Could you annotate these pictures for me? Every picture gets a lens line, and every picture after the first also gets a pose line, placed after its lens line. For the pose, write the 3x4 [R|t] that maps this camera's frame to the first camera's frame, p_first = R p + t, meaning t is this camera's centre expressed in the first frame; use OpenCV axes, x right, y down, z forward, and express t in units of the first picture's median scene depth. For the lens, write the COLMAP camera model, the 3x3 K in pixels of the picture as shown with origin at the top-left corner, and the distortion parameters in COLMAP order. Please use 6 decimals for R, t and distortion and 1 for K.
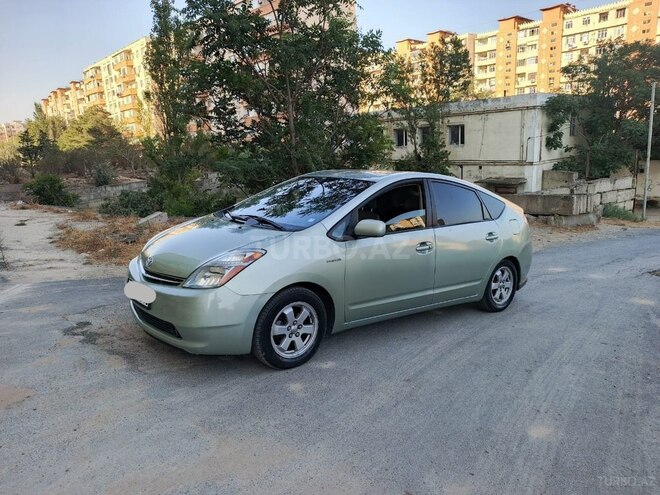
lens RADIAL K [[470.7, 0, 326.9], [0, 470.7, 248.9], [0, 0, 1]] dist [0.012896, -0.007368]
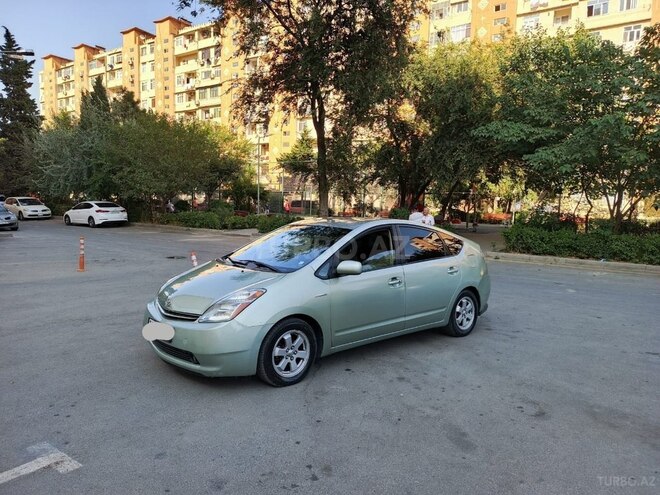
lens RADIAL K [[470.7, 0, 326.9], [0, 470.7, 248.9], [0, 0, 1]] dist [0.012896, -0.007368]
pose [[0.998533, -0.034816, 0.041481, -0.013836], [0.037875, 0.996433, -0.075411, -0.002536], [-0.038708, 0.076871, 0.996289, -0.196211]]
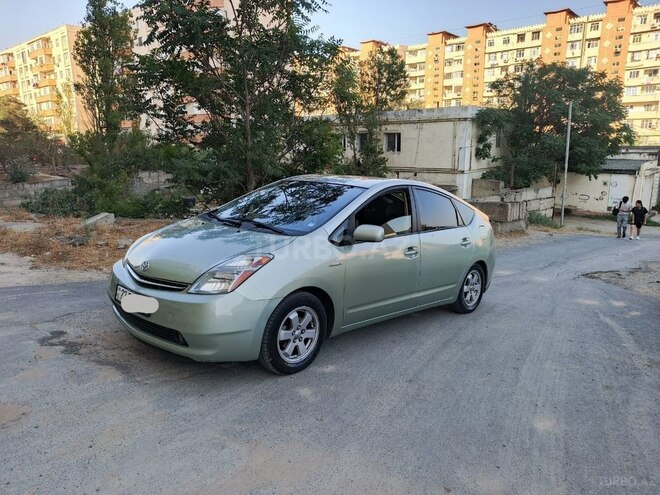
lens RADIAL K [[470.7, 0, 326.9], [0, 470.7, 248.9], [0, 0, 1]] dist [0.012896, -0.007368]
pose [[0.989433, 0.004424, 0.144923, -0.129034], [-0.003472, 0.999971, -0.006823, -0.002710], [-0.144949, 0.006248, 0.989419, 0.001534]]
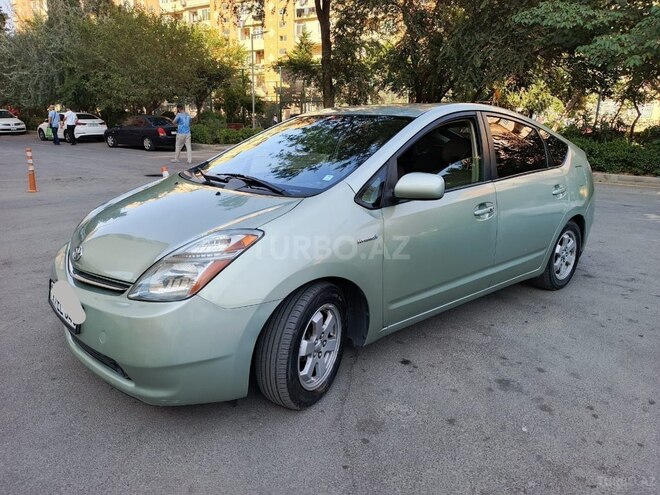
lens RADIAL K [[470.7, 0, 326.9], [0, 470.7, 248.9], [0, 0, 1]] dist [0.012896, -0.007368]
pose [[0.998327, -0.044720, 0.036656, -0.055750], [0.041085, 0.994673, 0.094538, -0.022431], [-0.040689, -0.092874, 0.994846, 0.307830]]
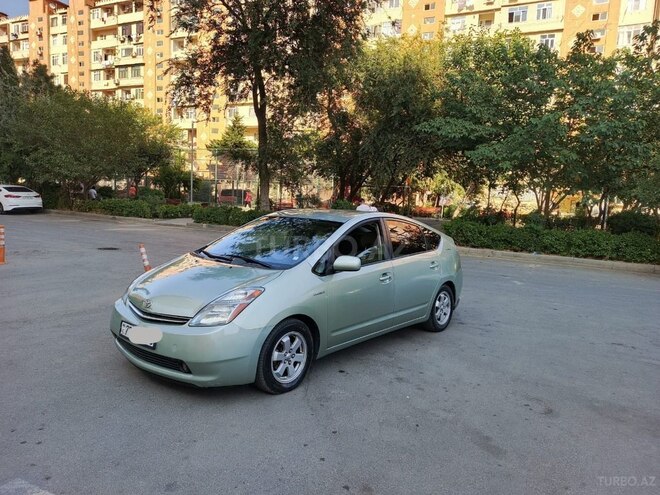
lens RADIAL K [[470.7, 0, 326.9], [0, 470.7, 248.9], [0, 0, 1]] dist [0.012896, -0.007368]
pose [[0.979999, -0.030961, 0.196578, -0.160483], [0.041467, 0.997910, -0.049555, -0.022322], [-0.194633, 0.056716, 0.979235, -0.104749]]
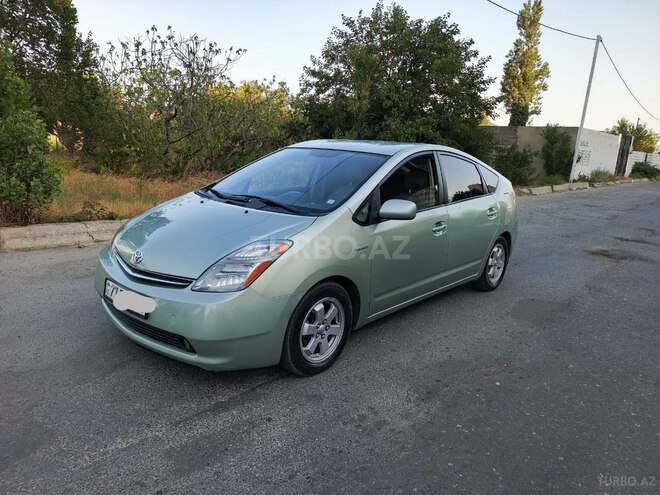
lens RADIAL K [[470.7, 0, 326.9], [0, 470.7, 248.9], [0, 0, 1]] dist [0.012896, -0.007368]
pose [[0.984586, -0.034066, 0.171550, -0.169606], [0.021592, 0.997020, 0.074062, -0.034554], [-0.173562, -0.069217, 0.982388, 0.135086]]
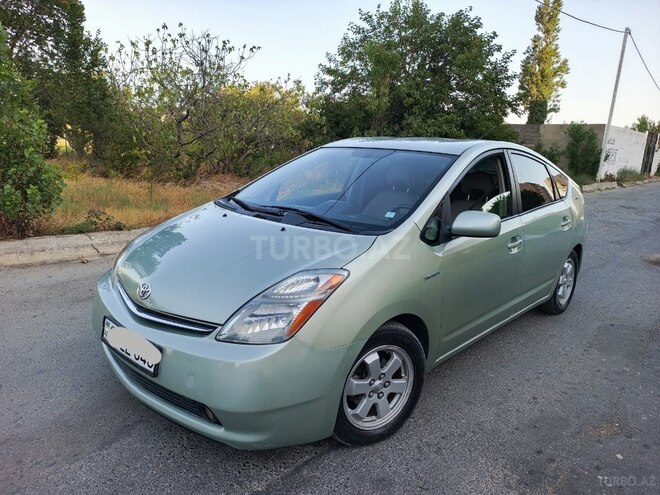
lens RADIAL K [[470.7, 0, 326.9], [0, 470.7, 248.9], [0, 0, 1]] dist [0.012896, -0.007368]
pose [[0.987944, -0.039739, 0.149622, -0.199647], [0.029360, 0.997048, 0.070950, -0.056288], [-0.152000, -0.065702, 0.986194, 0.313806]]
